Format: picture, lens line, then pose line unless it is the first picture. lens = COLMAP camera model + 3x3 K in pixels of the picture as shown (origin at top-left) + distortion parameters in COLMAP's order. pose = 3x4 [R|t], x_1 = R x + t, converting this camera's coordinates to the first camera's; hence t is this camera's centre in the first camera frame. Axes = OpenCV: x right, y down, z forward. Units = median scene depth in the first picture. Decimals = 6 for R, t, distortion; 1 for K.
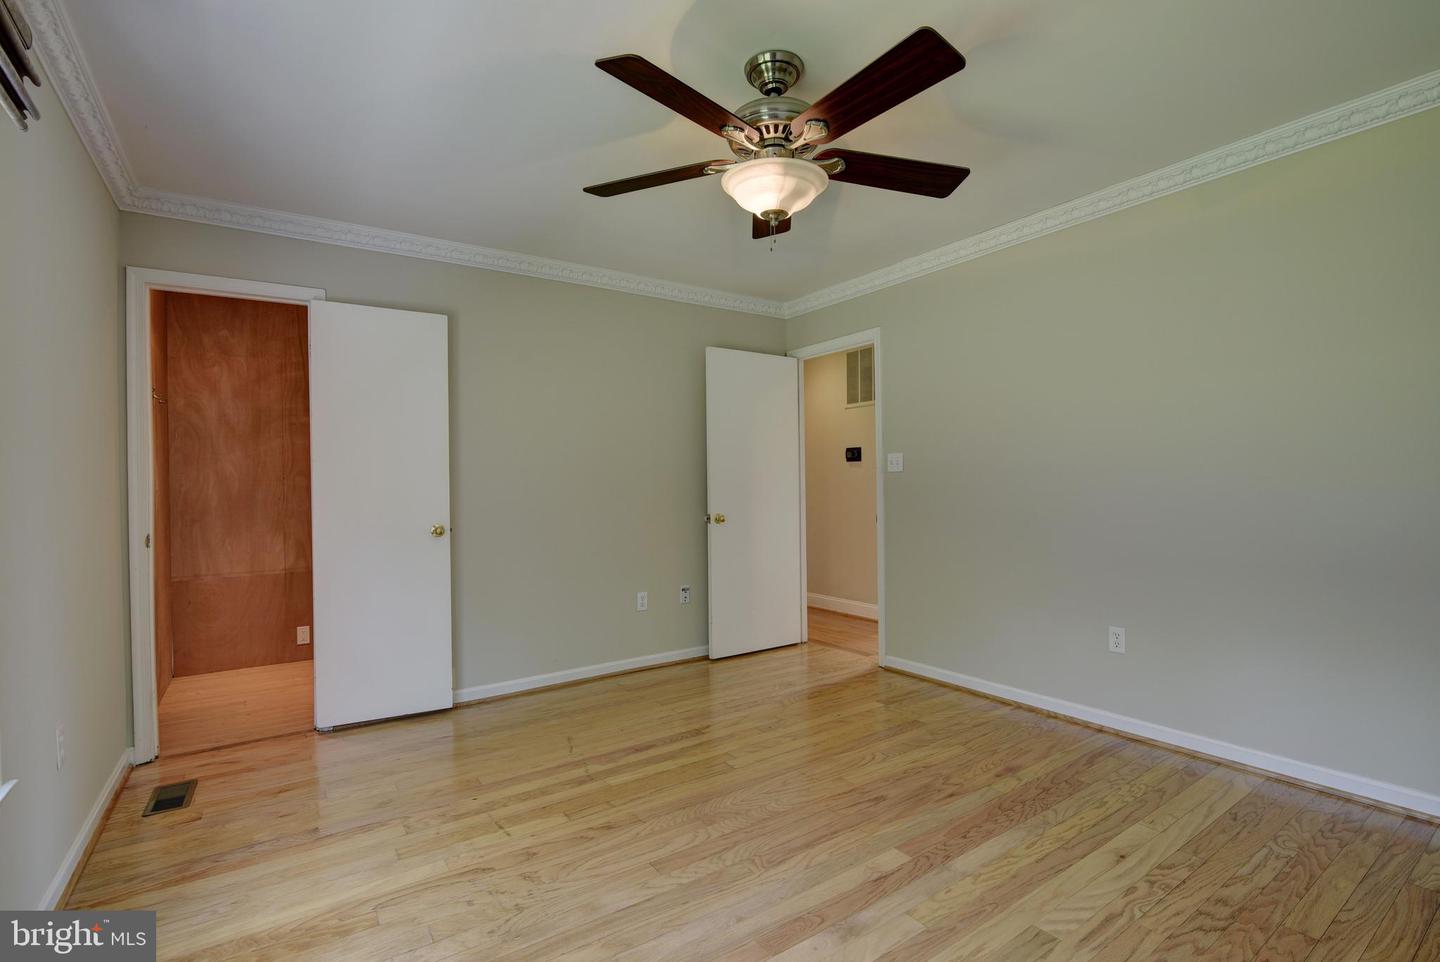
lens RADIAL K [[651.2, 0, 714.5], [0, 651.2, 488.1], [0, 0, 1]] dist [-0.021596, 0.000972]
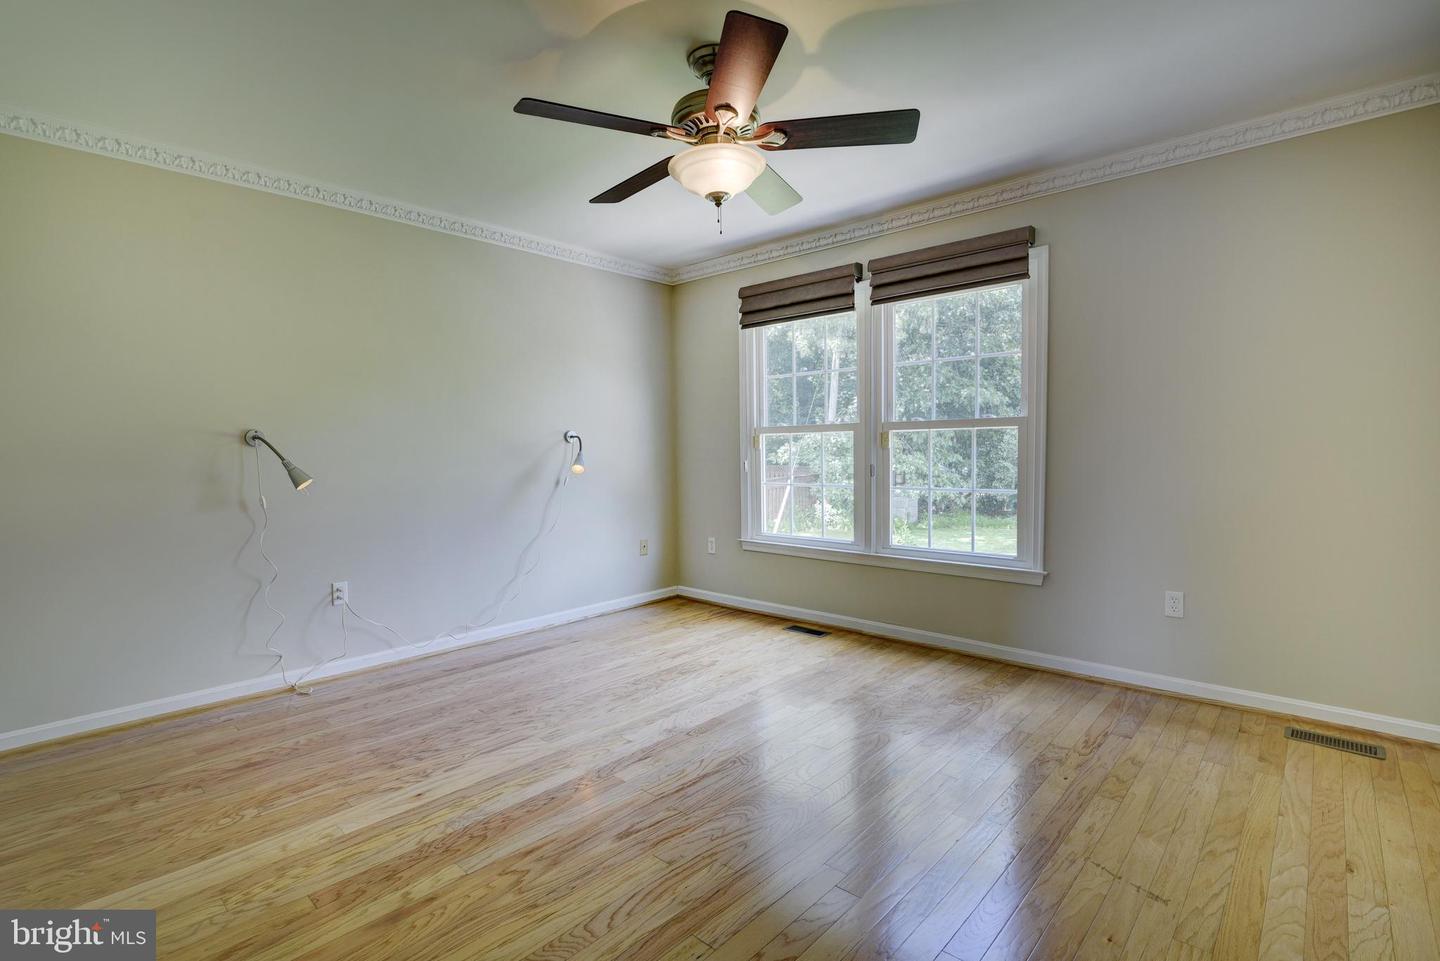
lens RADIAL K [[678.2, 0, 734.7], [0, 678.2, 486.1], [0, 0, 1]] dist [-0.023234, 0.000673]
pose [[-0.966764, 0.039797, -0.252554, 0.354380], [0.024736, 0.997736, 0.062533, -0.006290], [0.254471, 0.054207, -0.965560, 2.037366]]
